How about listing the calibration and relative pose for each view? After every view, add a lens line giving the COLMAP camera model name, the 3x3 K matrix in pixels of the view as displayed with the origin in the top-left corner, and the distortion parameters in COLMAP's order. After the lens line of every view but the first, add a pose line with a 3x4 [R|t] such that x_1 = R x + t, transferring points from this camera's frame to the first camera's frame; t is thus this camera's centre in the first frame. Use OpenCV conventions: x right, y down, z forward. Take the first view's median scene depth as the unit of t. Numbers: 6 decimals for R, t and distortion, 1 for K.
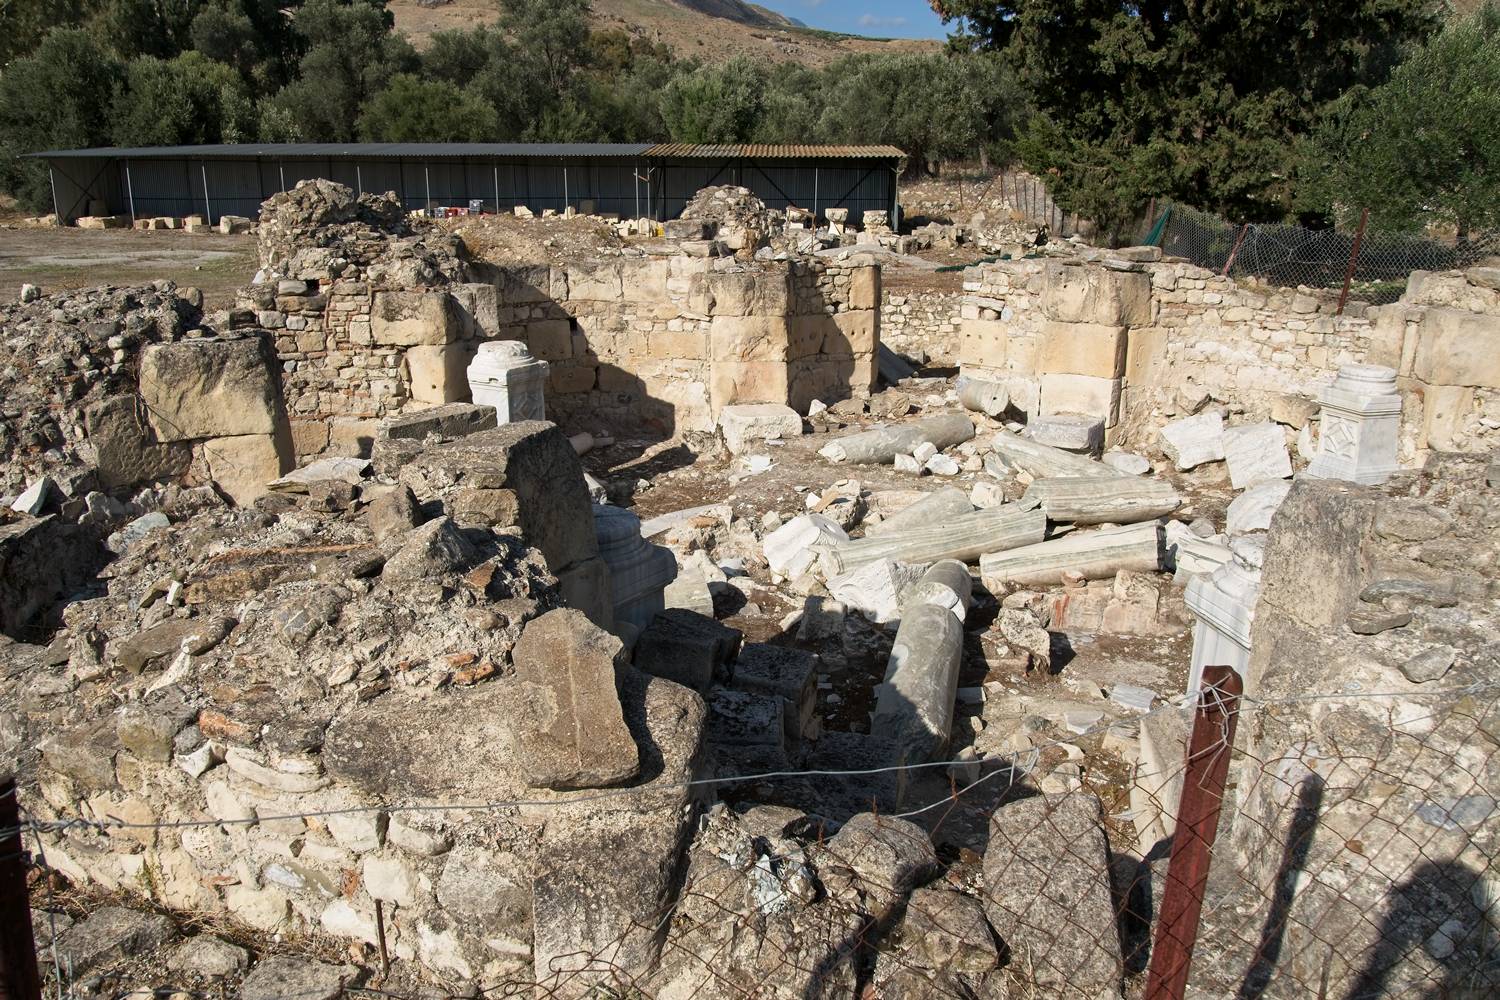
lens RADIAL K [[1193.4, 0, 756.6], [0, 1193.4, 500.6], [0, 0, 1]] dist [-0.032840, -0.022268]
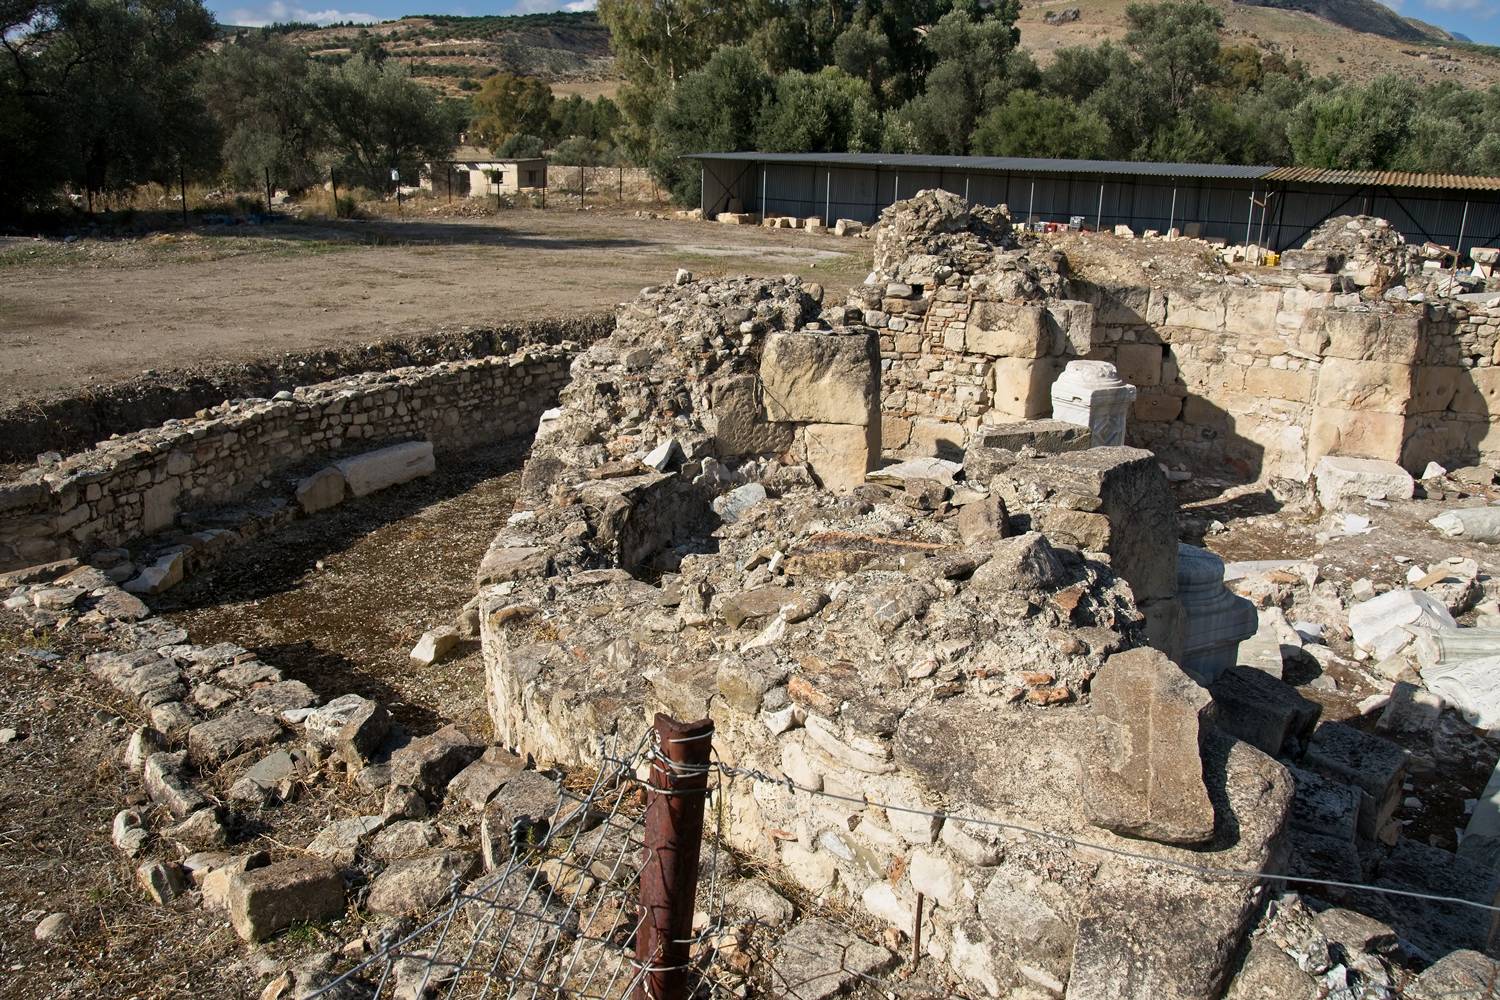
lens RADIAL K [[1193.4, 0, 756.6], [0, 1193.4, 500.6], [0, 0, 1]] dist [-0.032840, -0.022268]
pose [[0.886889, 0.147012, -0.437967, -0.010580], [-0.152414, 0.988049, 0.023017, -0.000039], [0.436116, 0.046339, 0.898697, 0.000023]]
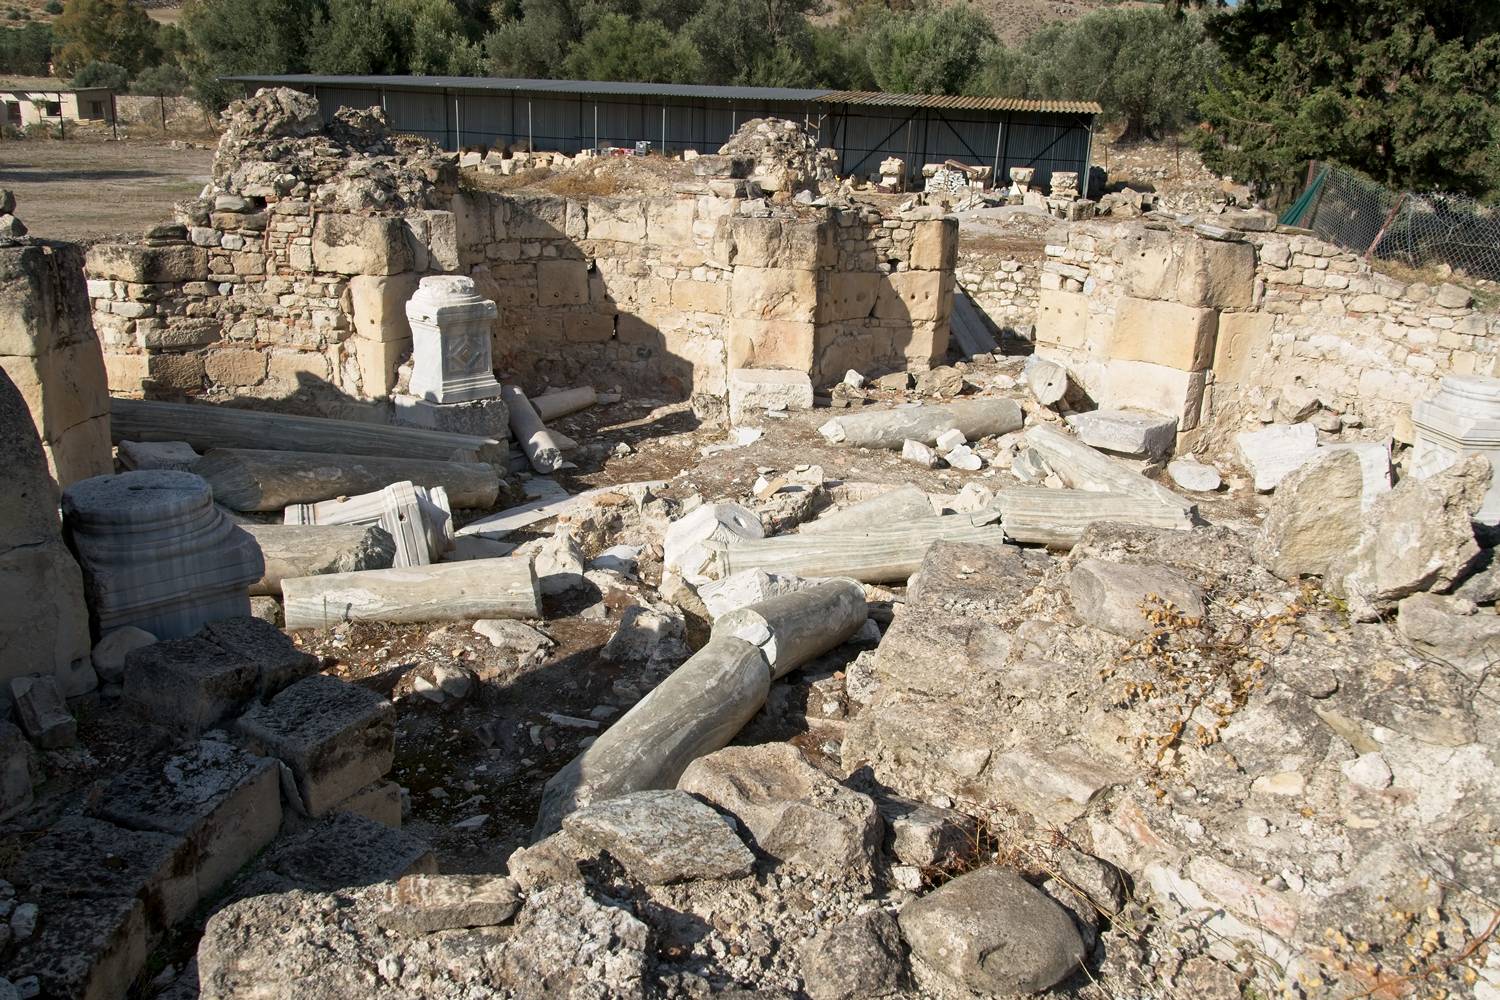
lens RADIAL K [[1194.6, 0, 758.3], [0, 1194.6, 509.9], [0, 0, 1]] dist [-0.032434, -0.025961]
pose [[0.977746, 0.098072, -0.185460, 0.178180], [-0.090897, 0.994759, 0.046824, -0.019969], [0.189080, -0.028924, 0.981536, 0.146152]]
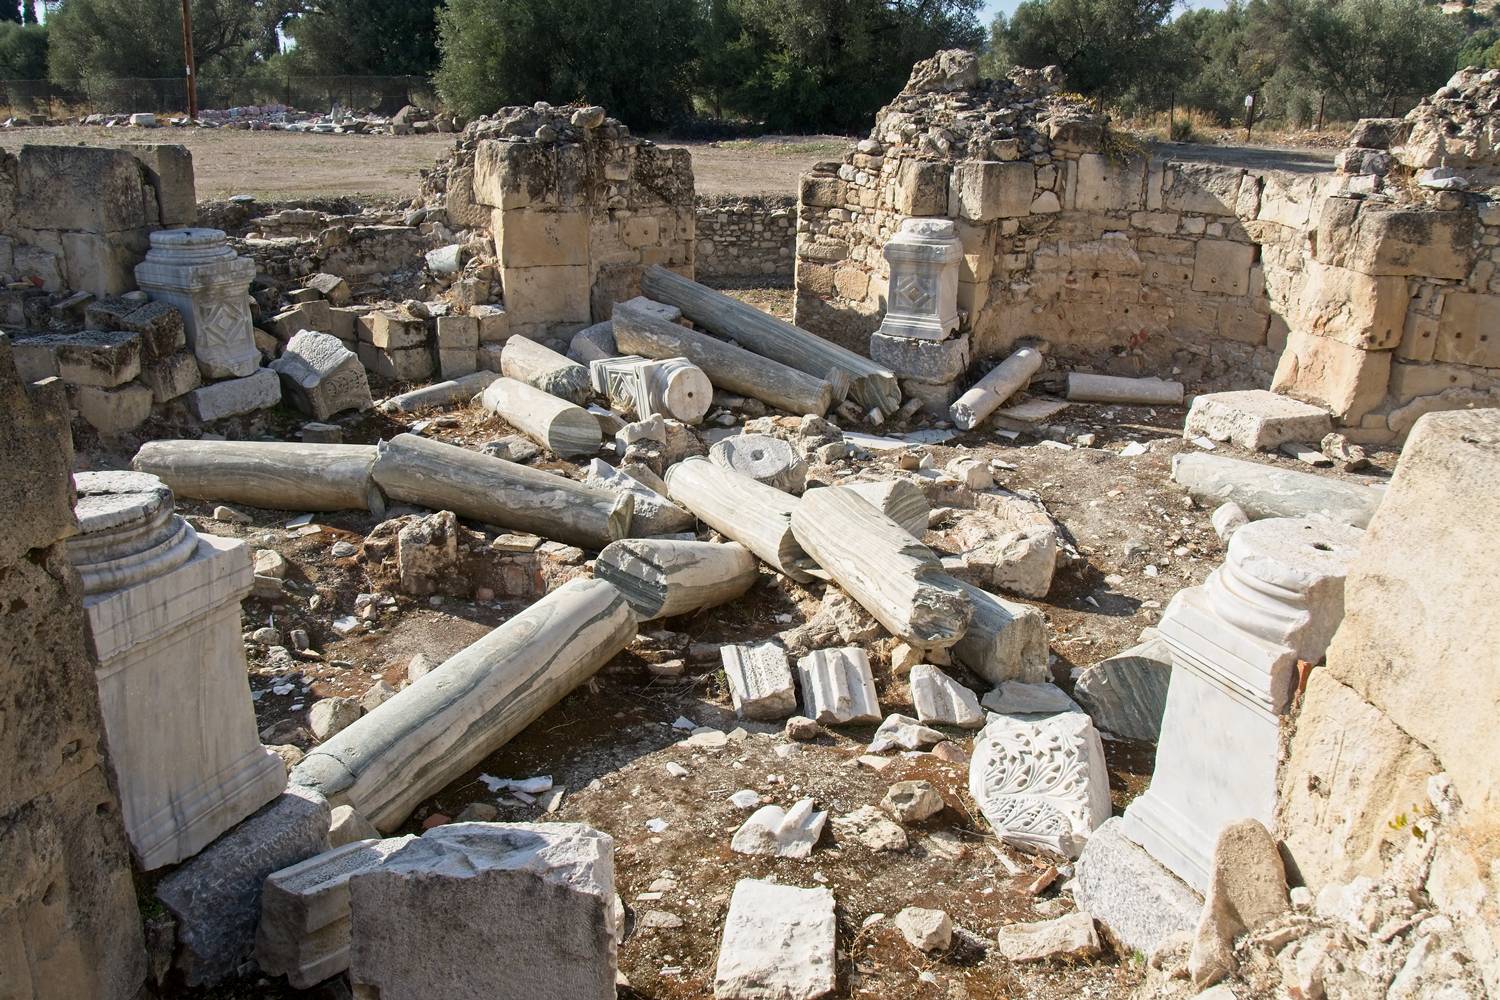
lens RADIAL K [[1193.4, 0, 756.6], [0, 1193.4, 500.6], [0, 0, 1]] dist [-0.032840, -0.022268]
pose [[0.108881, 0.323589, -0.939912, 0.651757], [-0.292153, 0.914192, 0.280891, -0.138872], [0.950153, 0.244015, 0.194075, 0.668932]]
